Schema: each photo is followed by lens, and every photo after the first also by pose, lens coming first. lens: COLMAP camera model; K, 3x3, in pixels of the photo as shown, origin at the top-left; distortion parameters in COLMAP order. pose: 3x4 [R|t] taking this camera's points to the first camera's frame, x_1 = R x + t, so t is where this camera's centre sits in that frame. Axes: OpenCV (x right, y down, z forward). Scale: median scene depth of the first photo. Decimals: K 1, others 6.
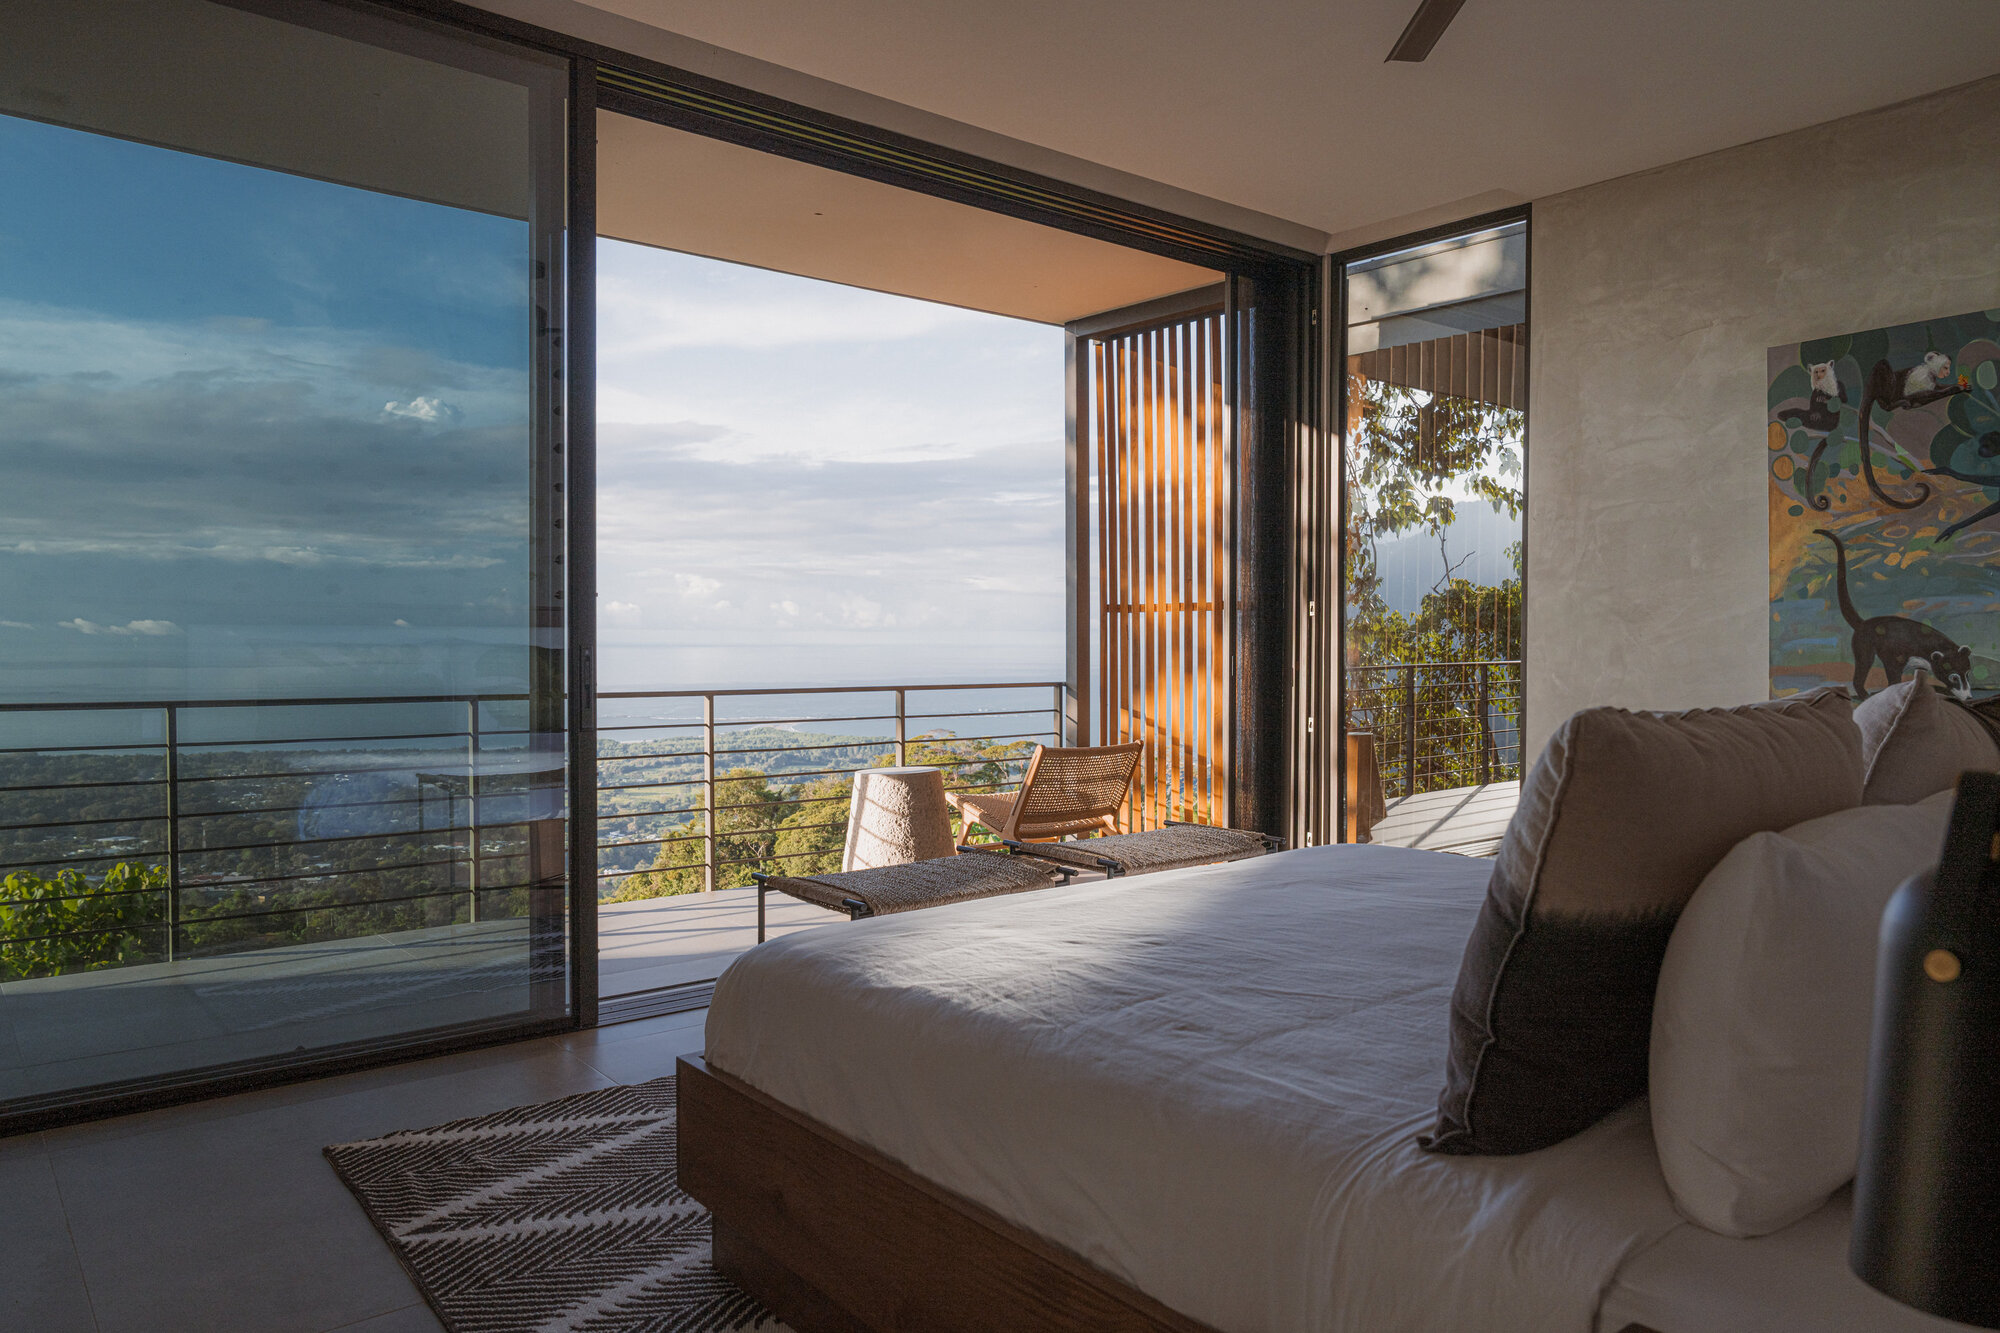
lens RADIAL K [[1359.1, 0, 1000.0], [0, 1359.1, 666.5], [0, 0, 1]] dist [-0.002895, -0.000084]
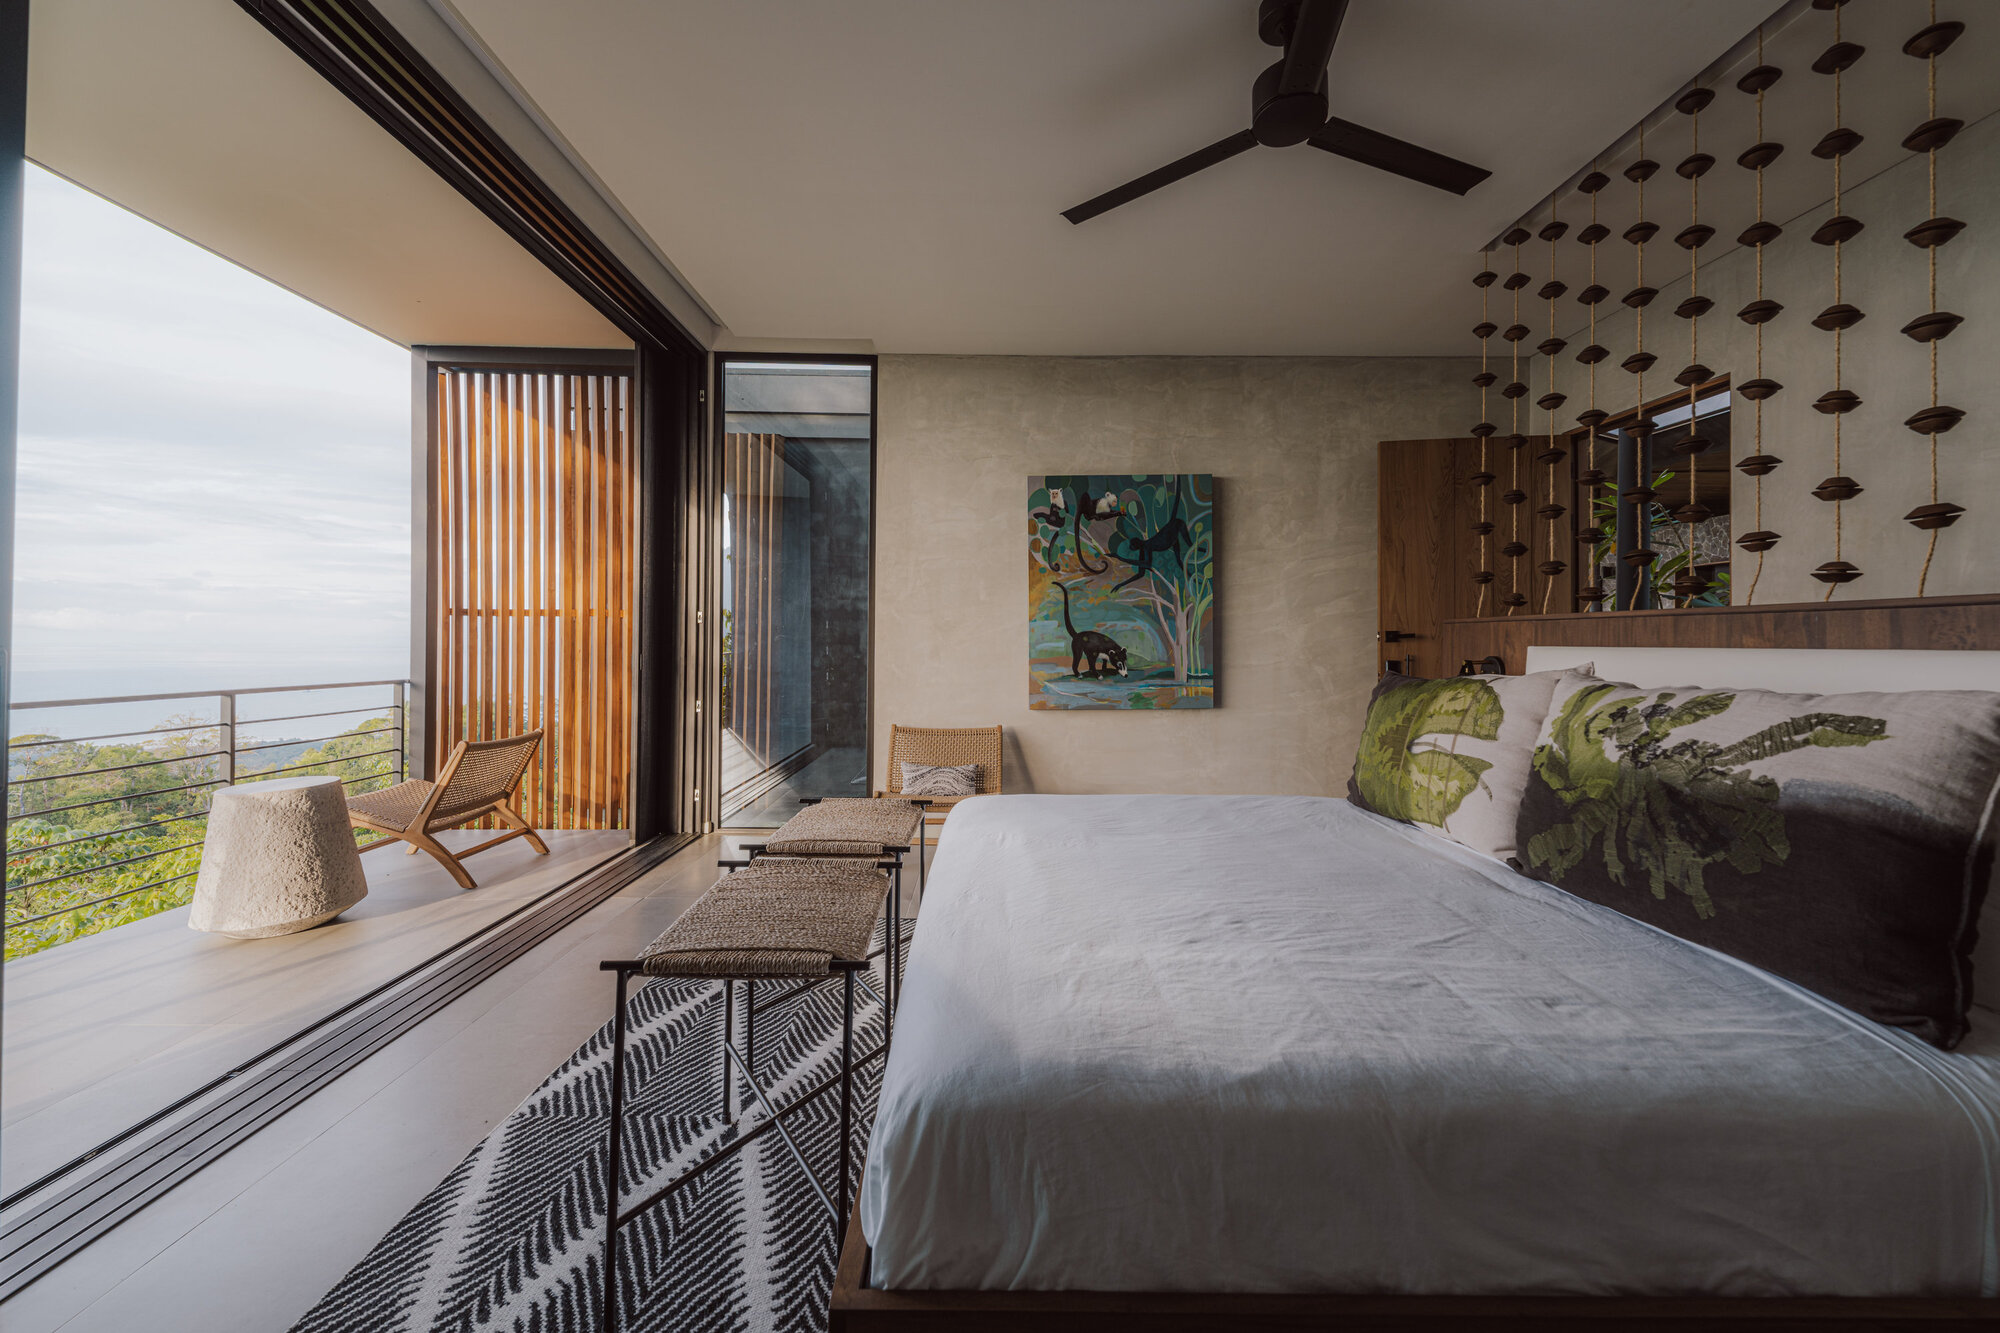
lens RADIAL K [[810.8, 0, 1010.0], [0, 810.8, 637.8], [0, 0, 1]] dist [0.010946, 0.000001]
pose [[0.622651, 0.010057, 0.782435, -0.268121], [0.009577, 0.999745, -0.020471, -0.006362], [-0.782441, 0.020239, 0.622395, 0.387710]]
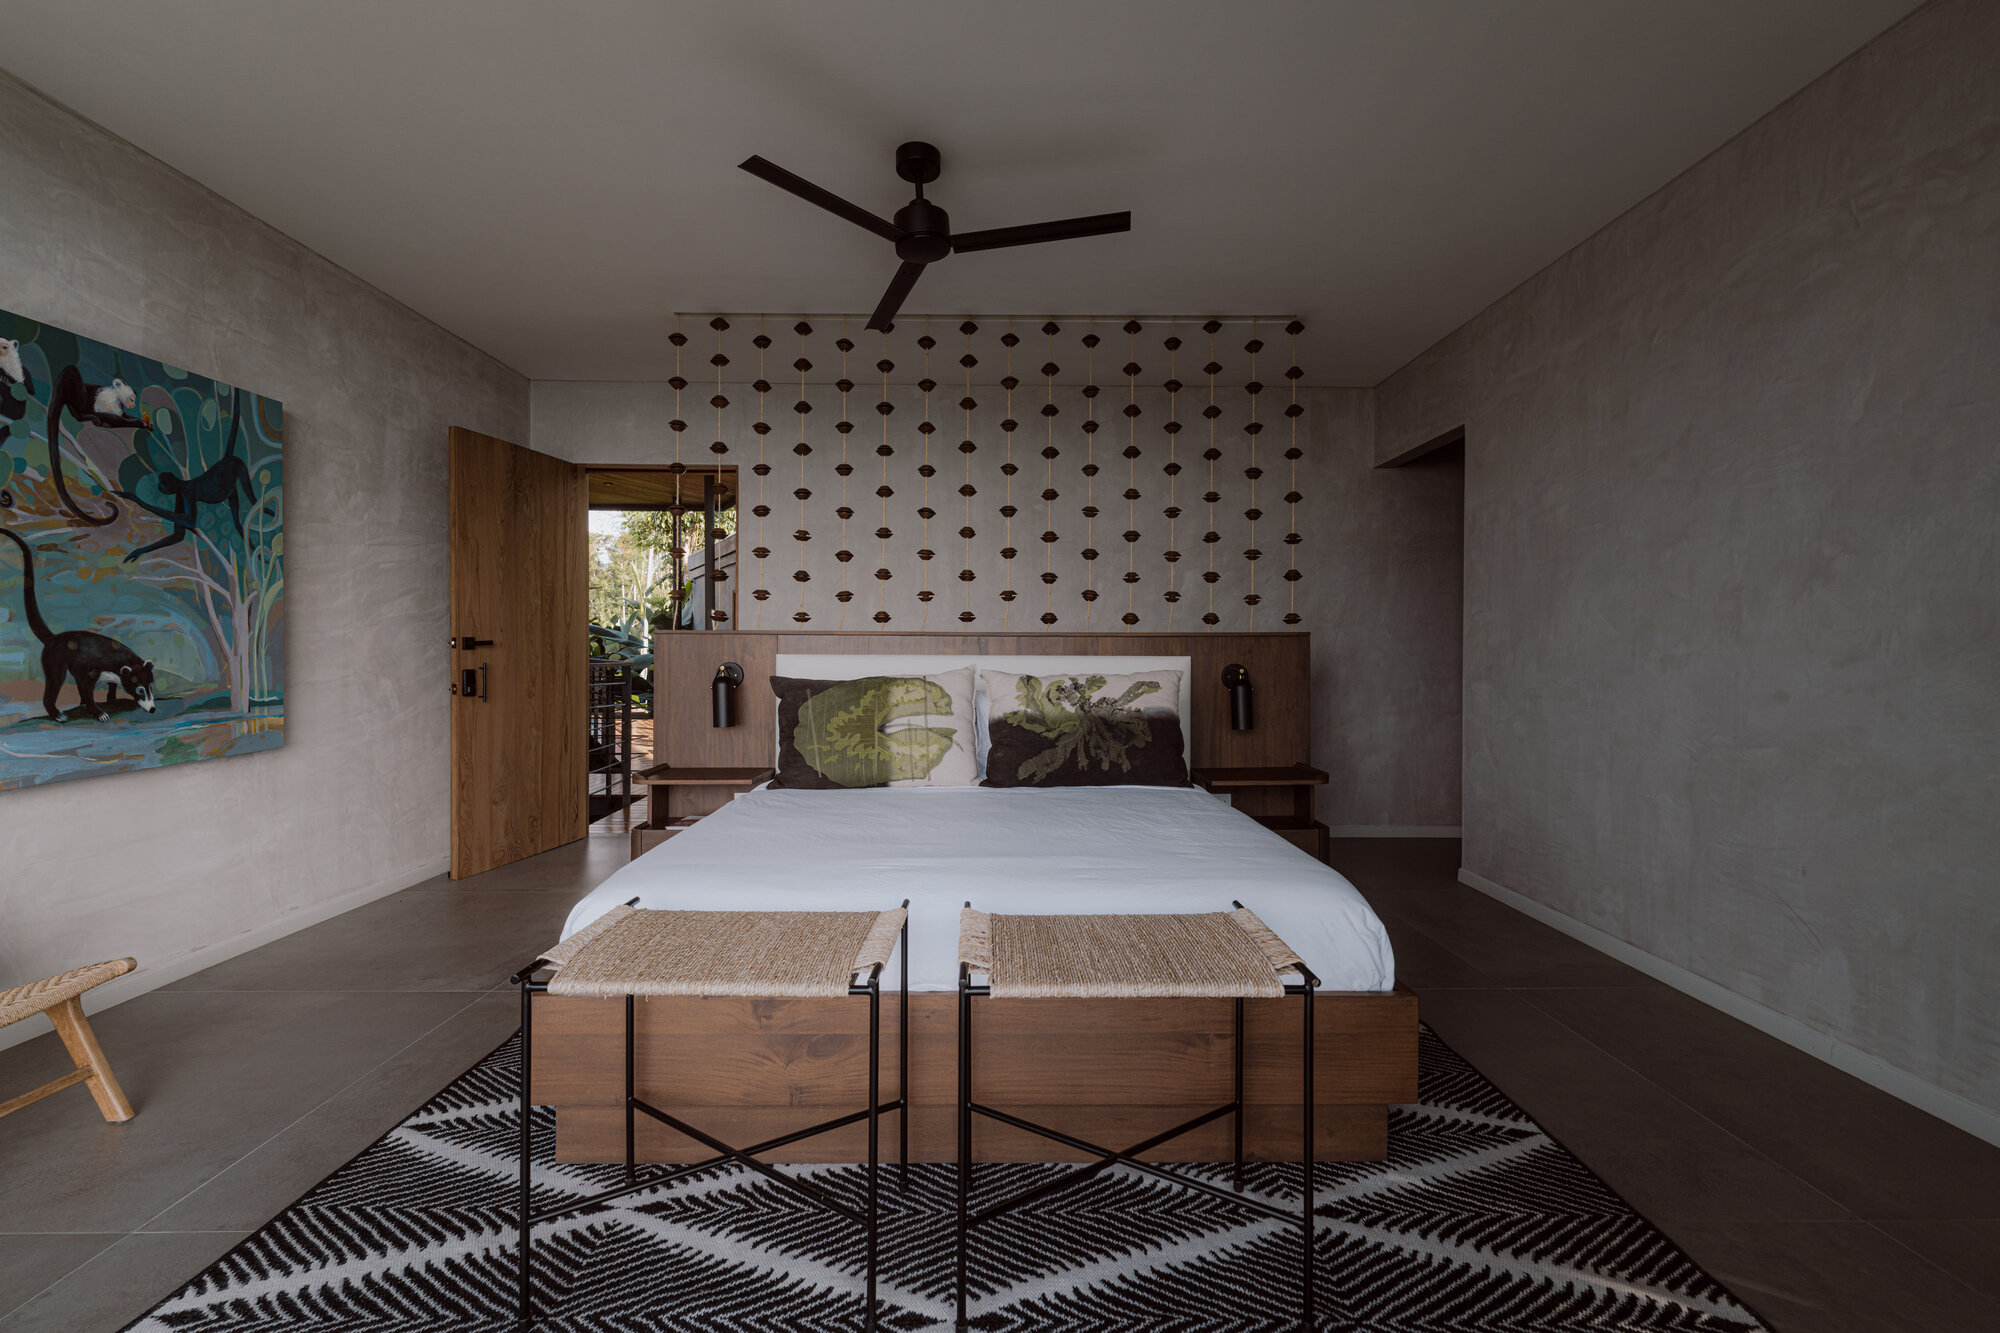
lens RADIAL K [[812.2, 0, 1002.3], [0, 812.2, 651.1], [0, 0, 1]] dist [0.002033, 0.000320]
pose [[-0.783026, -0.001004, 0.621988, -0.223617], [0.011099, 0.999817, 0.015587, -0.023831], [-0.621890, 0.019109, -0.782872, 1.019645]]
